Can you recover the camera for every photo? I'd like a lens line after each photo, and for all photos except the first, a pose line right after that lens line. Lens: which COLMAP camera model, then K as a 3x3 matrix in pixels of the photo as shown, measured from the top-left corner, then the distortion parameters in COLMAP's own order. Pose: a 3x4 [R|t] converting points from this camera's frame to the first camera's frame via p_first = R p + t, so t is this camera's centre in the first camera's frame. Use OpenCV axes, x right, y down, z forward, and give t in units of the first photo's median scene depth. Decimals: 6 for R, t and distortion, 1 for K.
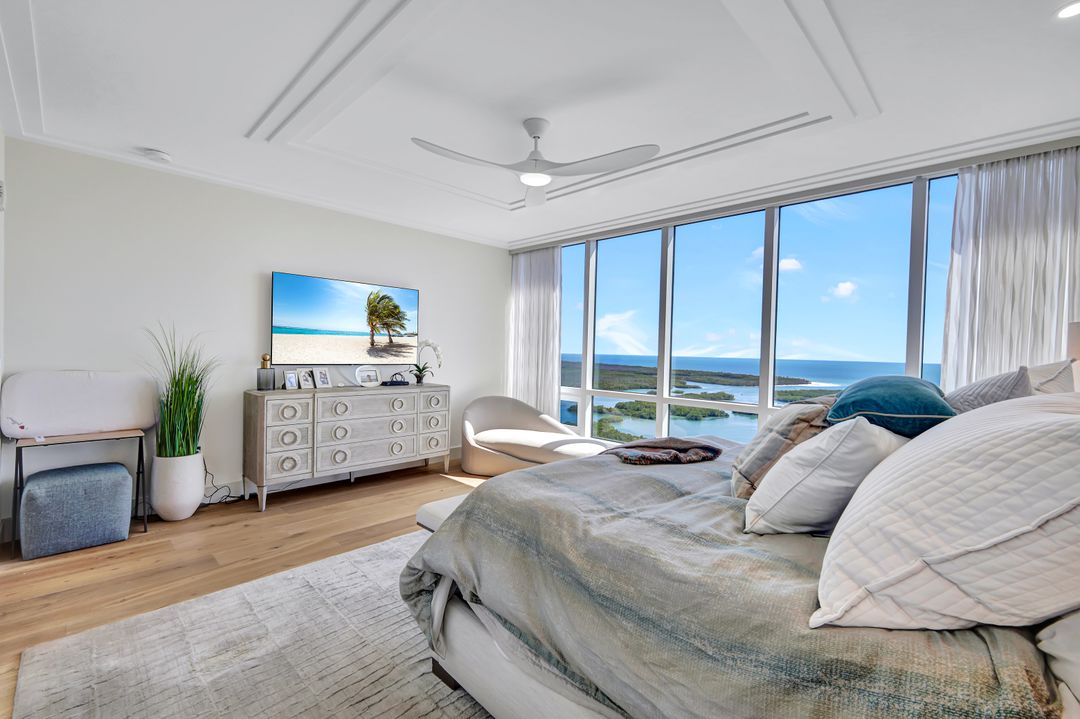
lens RADIAL K [[472.1, 0, 541.0], [0, 472.1, 359.6], [0, 0, 1]] dist [0.003634, 0.000349]
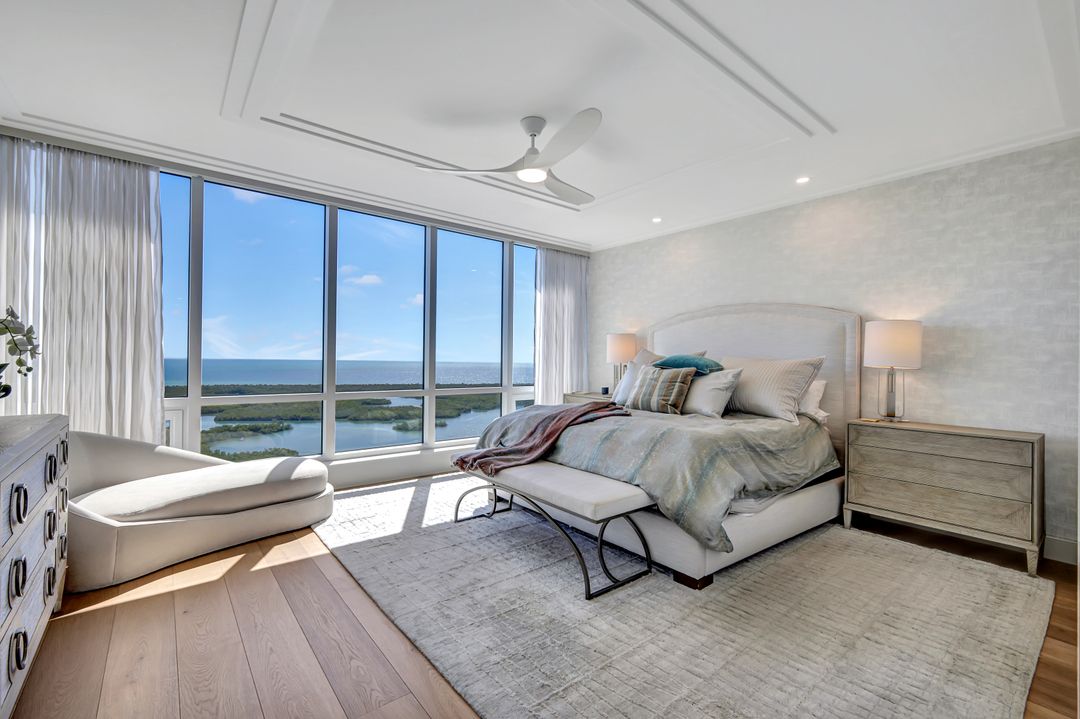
lens RADIAL K [[472.1, 0, 540.9], [0, 472.1, 358.7], [0, 0, 1]] dist [0.003634, 0.000349]
pose [[0.108206, -0.023452, 0.993852, -0.531527], [0.008438, 0.999707, 0.022671, -0.004235], [-0.994093, 0.005932, 0.108372, 0.444767]]
